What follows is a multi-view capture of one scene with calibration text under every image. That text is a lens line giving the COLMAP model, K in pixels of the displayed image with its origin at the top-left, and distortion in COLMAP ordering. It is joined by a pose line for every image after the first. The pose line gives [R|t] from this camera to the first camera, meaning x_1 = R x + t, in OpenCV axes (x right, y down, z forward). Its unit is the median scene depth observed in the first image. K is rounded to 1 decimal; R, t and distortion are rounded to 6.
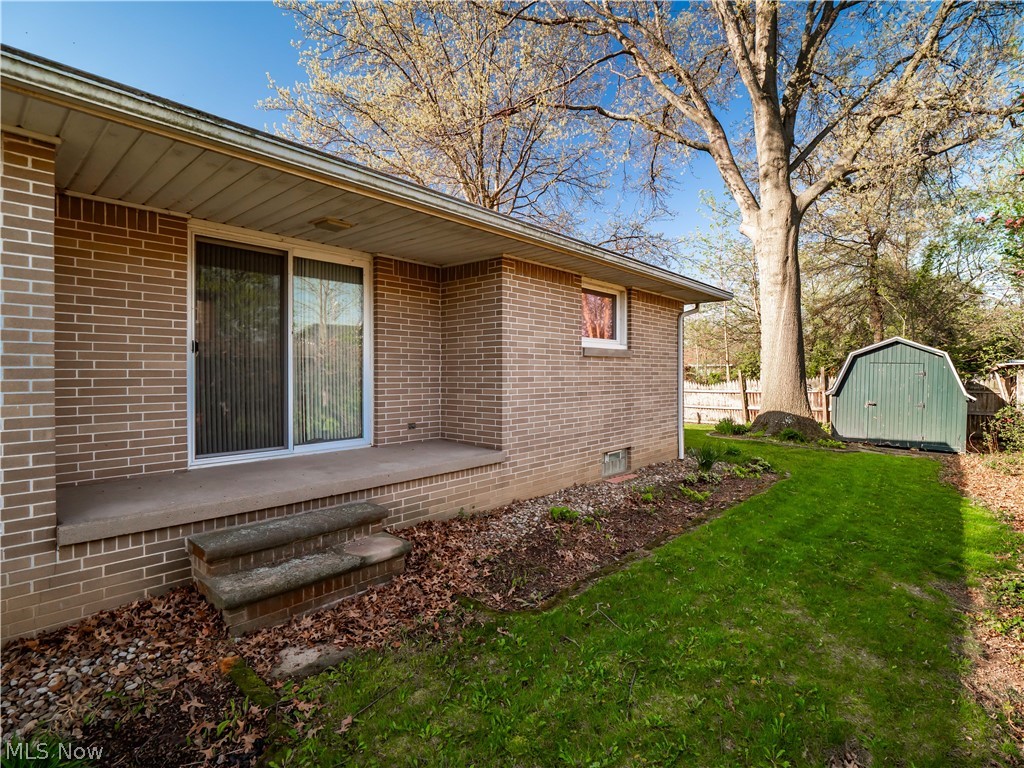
lens RADIAL K [[528.6, 0, 514.6], [0, 528.6, 378.4], [0, 0, 1]] dist [-0.013920, -0.000655]
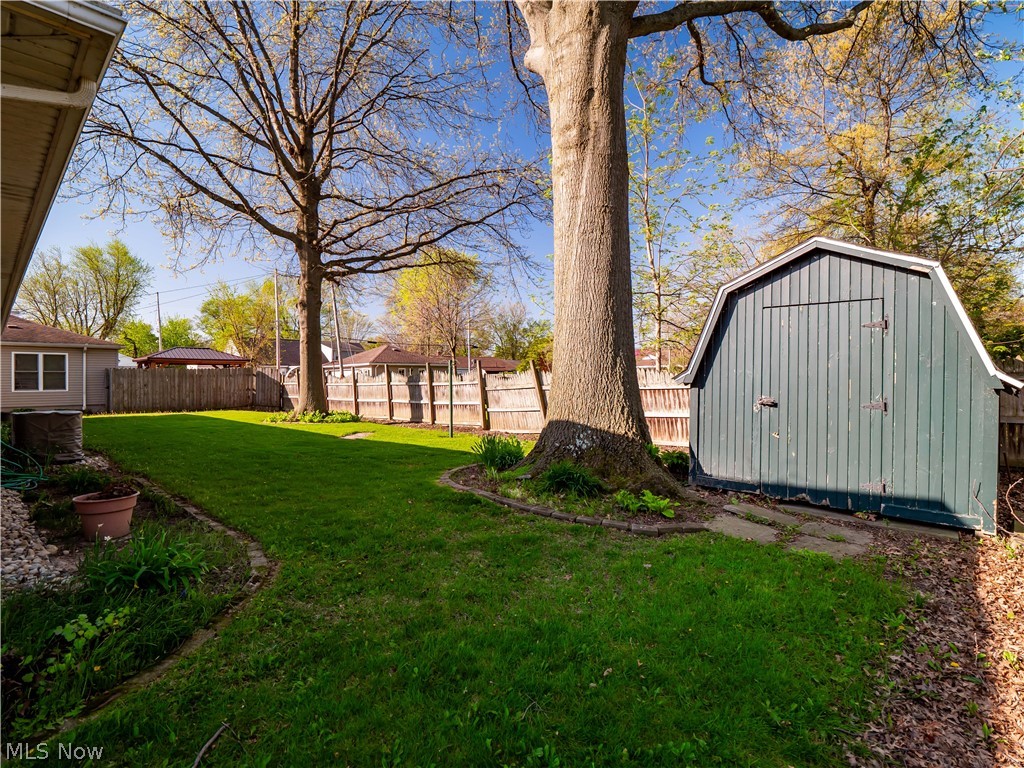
lens RADIAL K [[528.6, 0, 510.0], [0, 528.6, 383.8], [0, 0, 1]] dist [-0.013920, -0.000655]
pose [[0.999179, -0.012833, -0.038418, 0.473006], [0.012655, 0.999908, -0.004889, 0.031822], [0.038477, 0.004399, 0.999250, 0.546036]]
